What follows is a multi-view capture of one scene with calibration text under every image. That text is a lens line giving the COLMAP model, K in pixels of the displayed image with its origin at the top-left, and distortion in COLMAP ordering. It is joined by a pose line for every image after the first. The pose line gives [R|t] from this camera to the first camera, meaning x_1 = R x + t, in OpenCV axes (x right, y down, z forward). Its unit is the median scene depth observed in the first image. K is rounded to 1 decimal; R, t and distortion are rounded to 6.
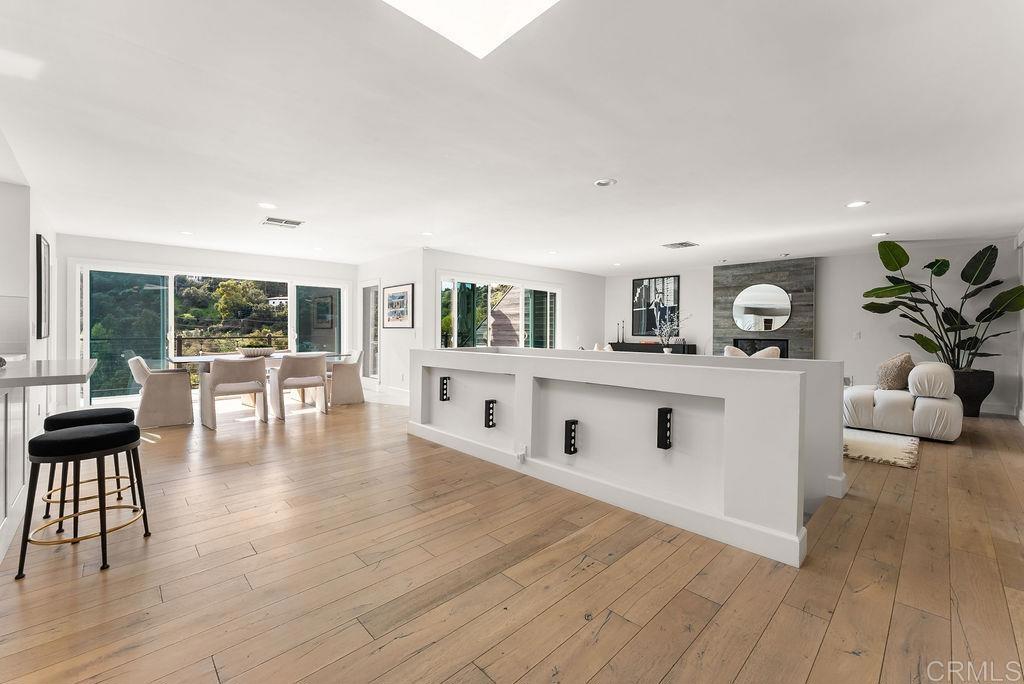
lens RADIAL K [[409.9, 0, 513.4], [0, 409.9, 332.1], [0, 0, 1]] dist [-0.000390, -0.000586]
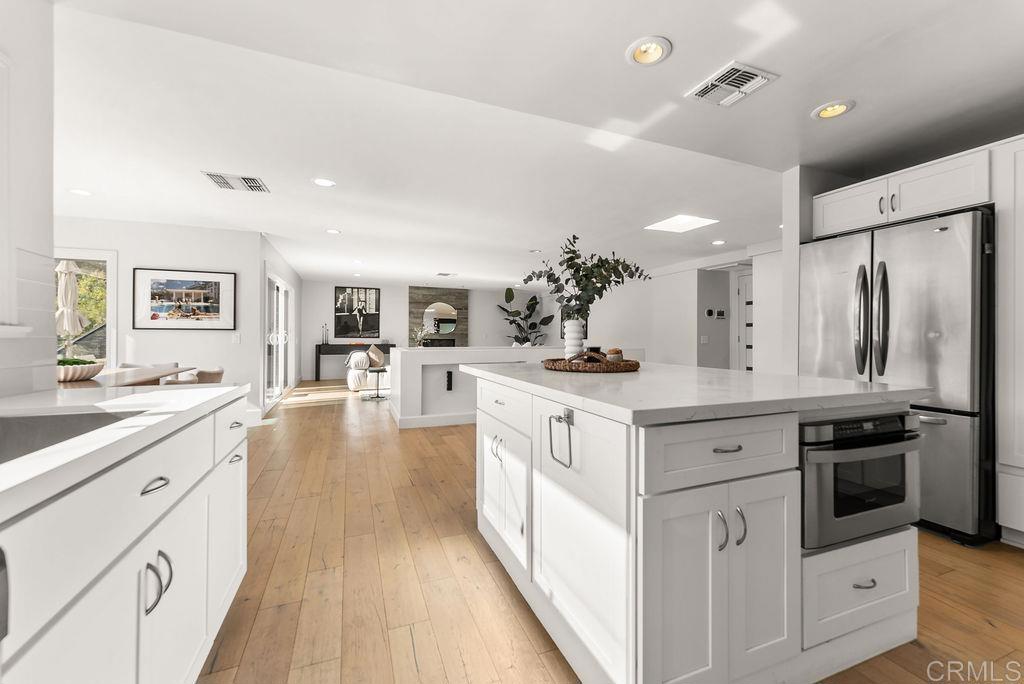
lens RADIAL K [[409.9, 0, 508.6], [0, 409.9, 336.2], [0, 0, 1]] dist [-0.000390, -0.000586]
pose [[0.382144, -0.005567, 0.924086, -0.809221], [0.000276, 0.999982, 0.005910, -0.002721], [-0.924103, -0.002003, 0.382139, 0.226674]]
